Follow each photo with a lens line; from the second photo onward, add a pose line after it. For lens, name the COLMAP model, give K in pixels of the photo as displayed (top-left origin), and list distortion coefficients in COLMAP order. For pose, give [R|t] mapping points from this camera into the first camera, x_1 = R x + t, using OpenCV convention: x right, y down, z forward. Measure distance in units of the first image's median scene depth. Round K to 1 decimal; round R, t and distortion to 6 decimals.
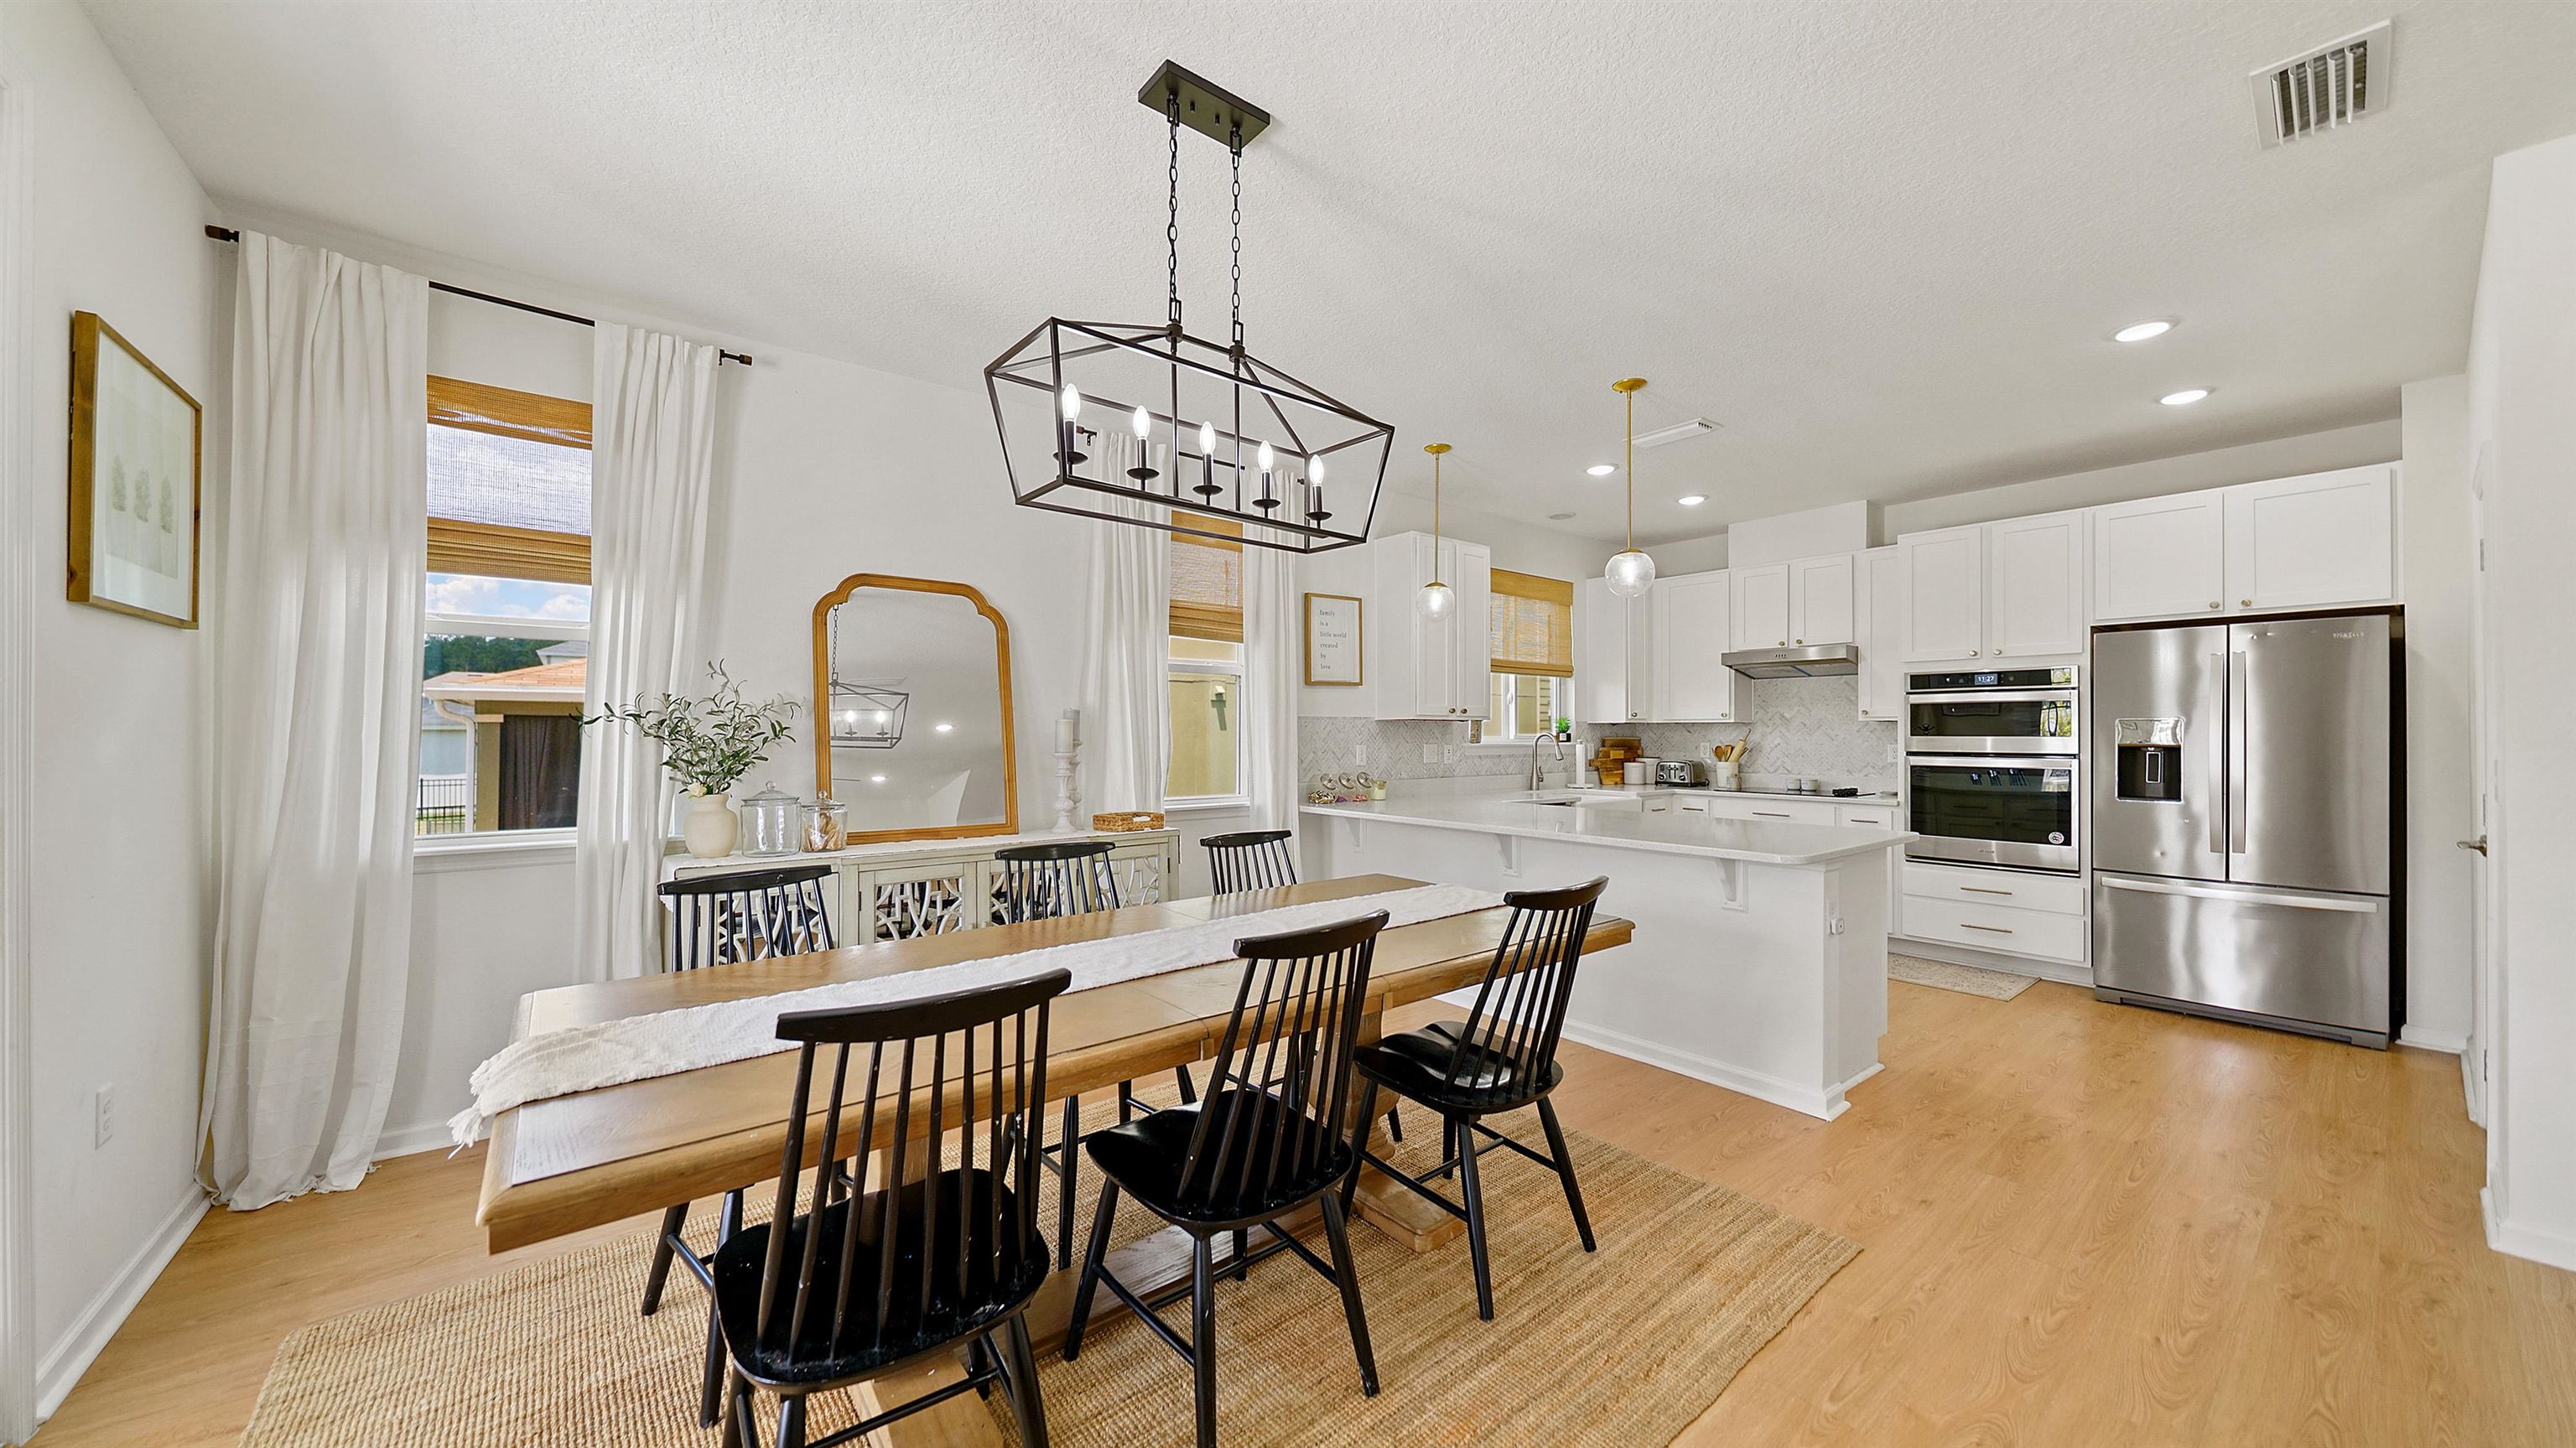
lens RADIAL K [[898.9, 0, 1303.9], [0, 898.9, 731.9], [0, 0, 1]] dist [-0.001676, -0.001085]
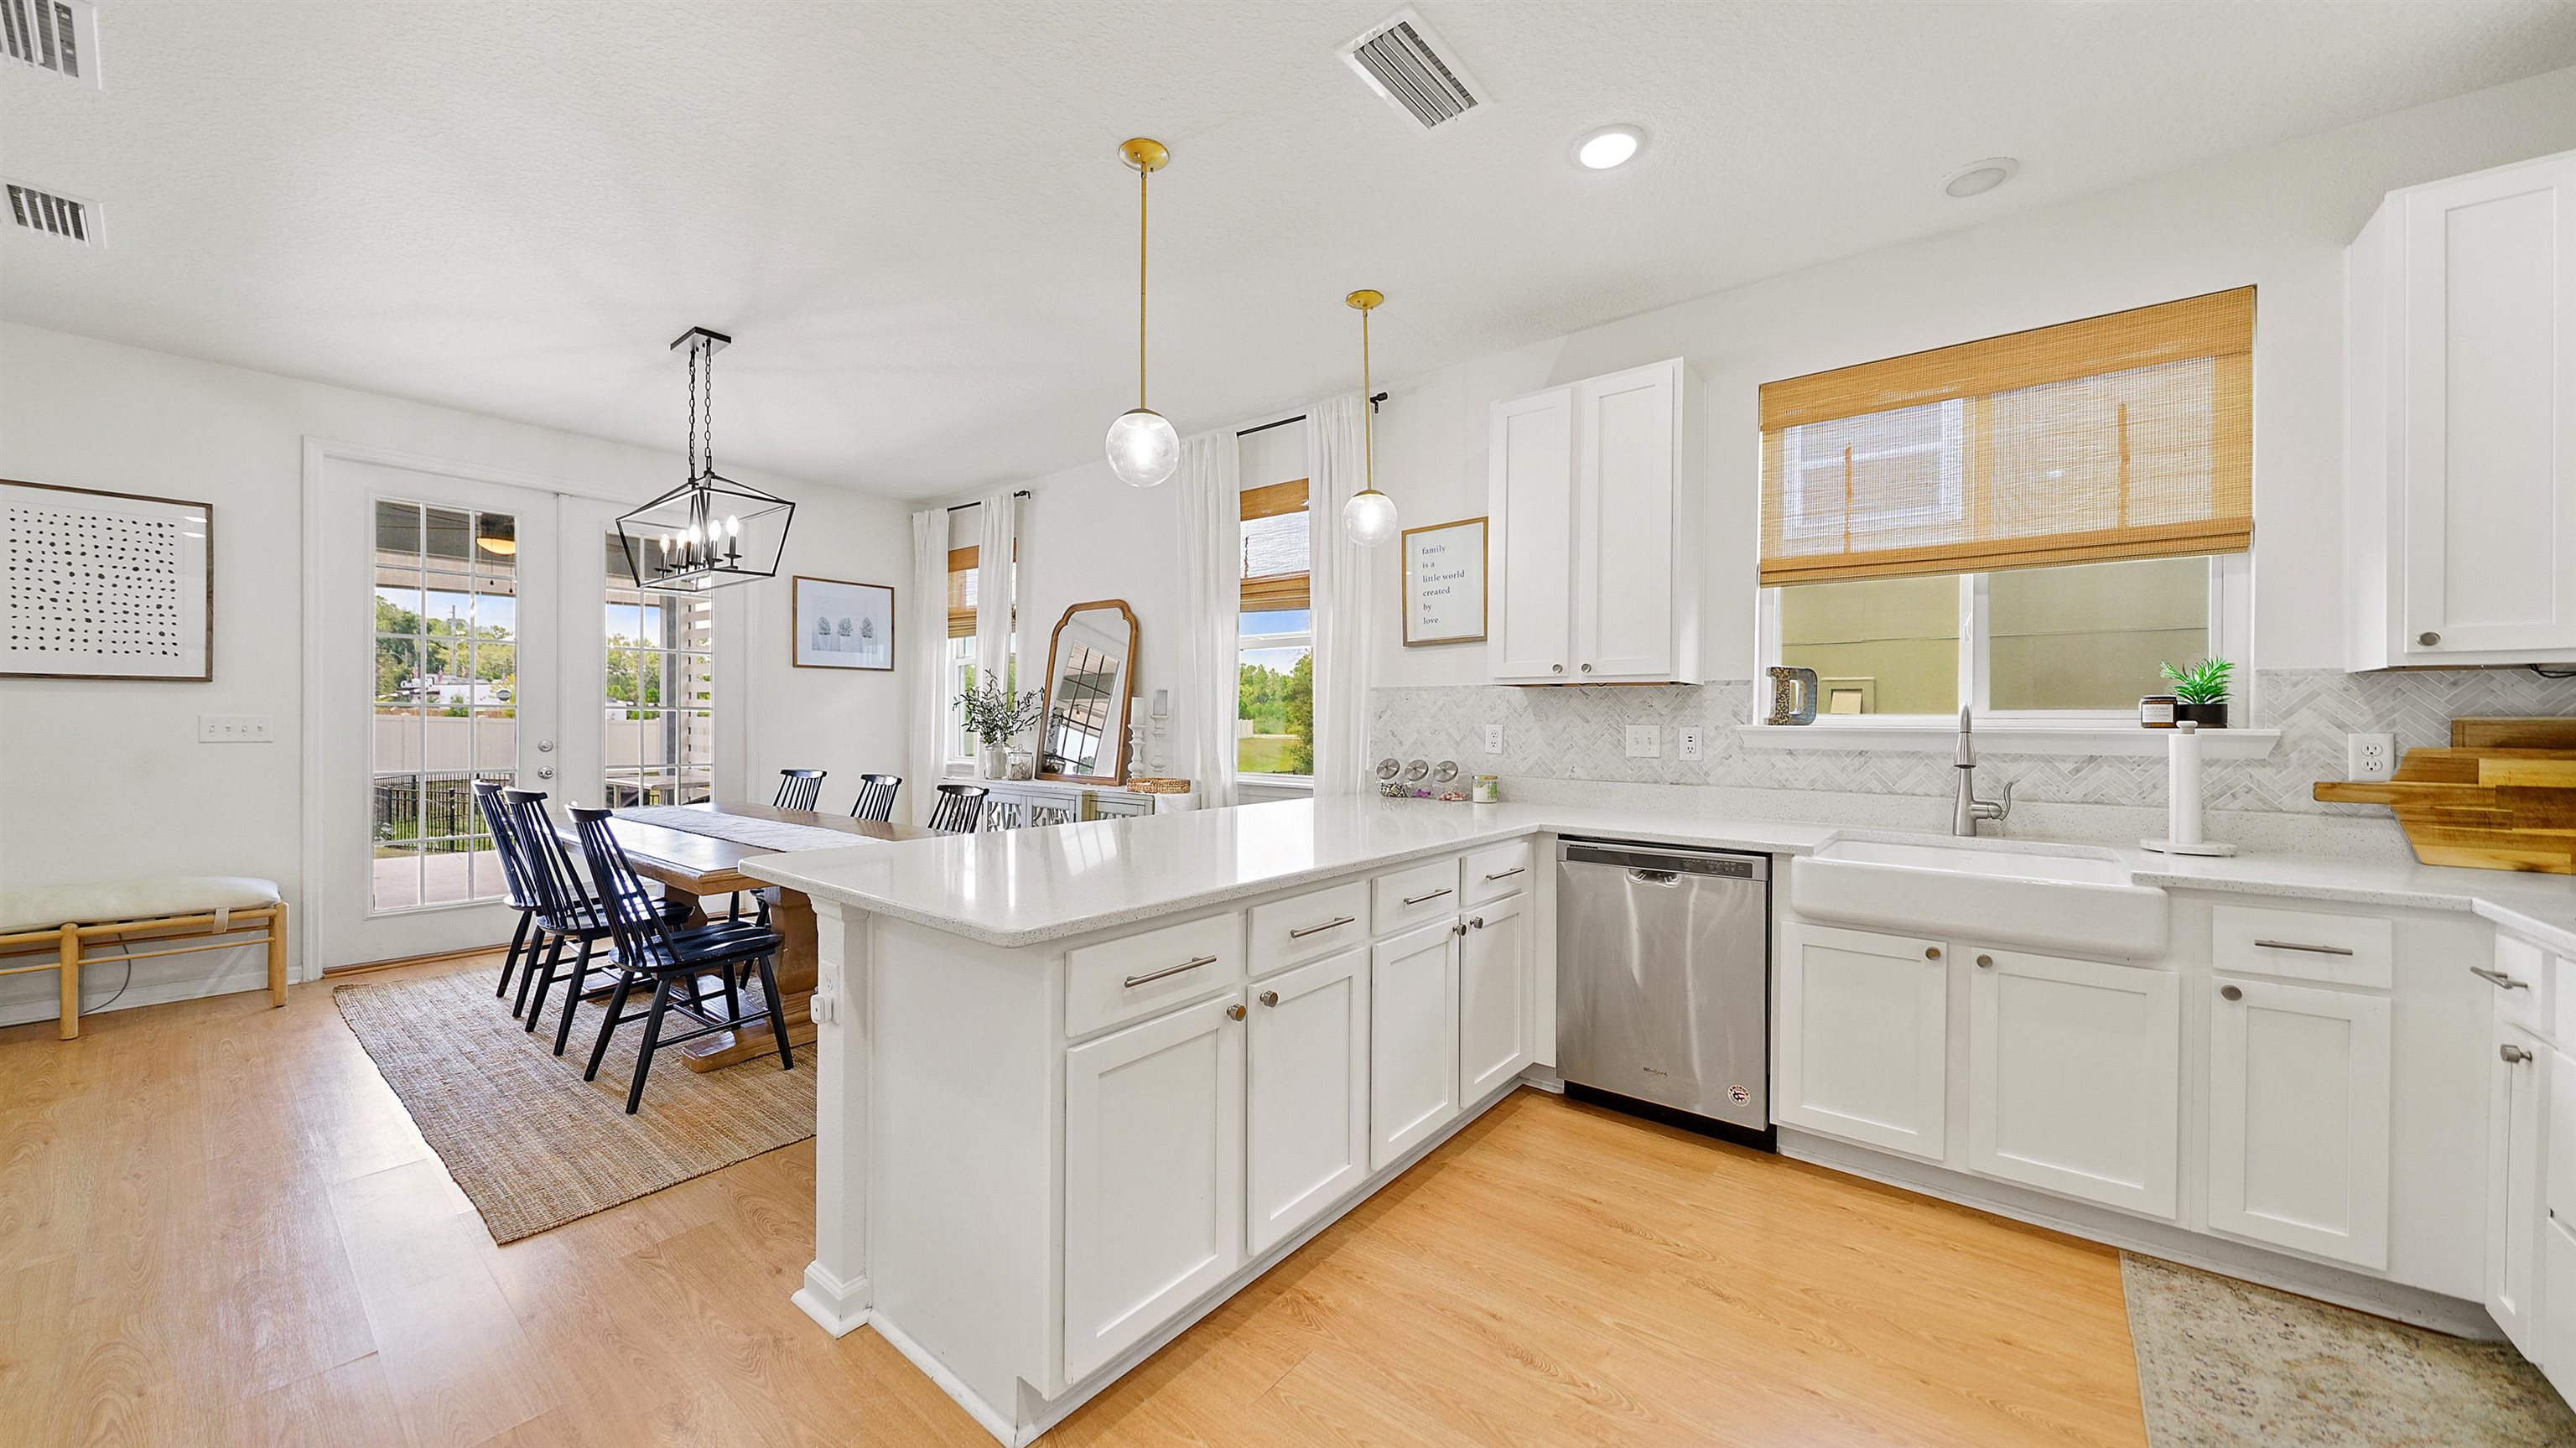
lens RADIAL K [[898.9, 0, 1271.5], [0, 898.9, 725.3], [0, 0, 1]] dist [-0.001676, -0.001085]
pose [[0.204771, 0.008759, -0.978771, 0.820794], [-0.002424, 0.999961, 0.008442, 0.011442], [0.978807, 0.000644, 0.204785, 0.779373]]
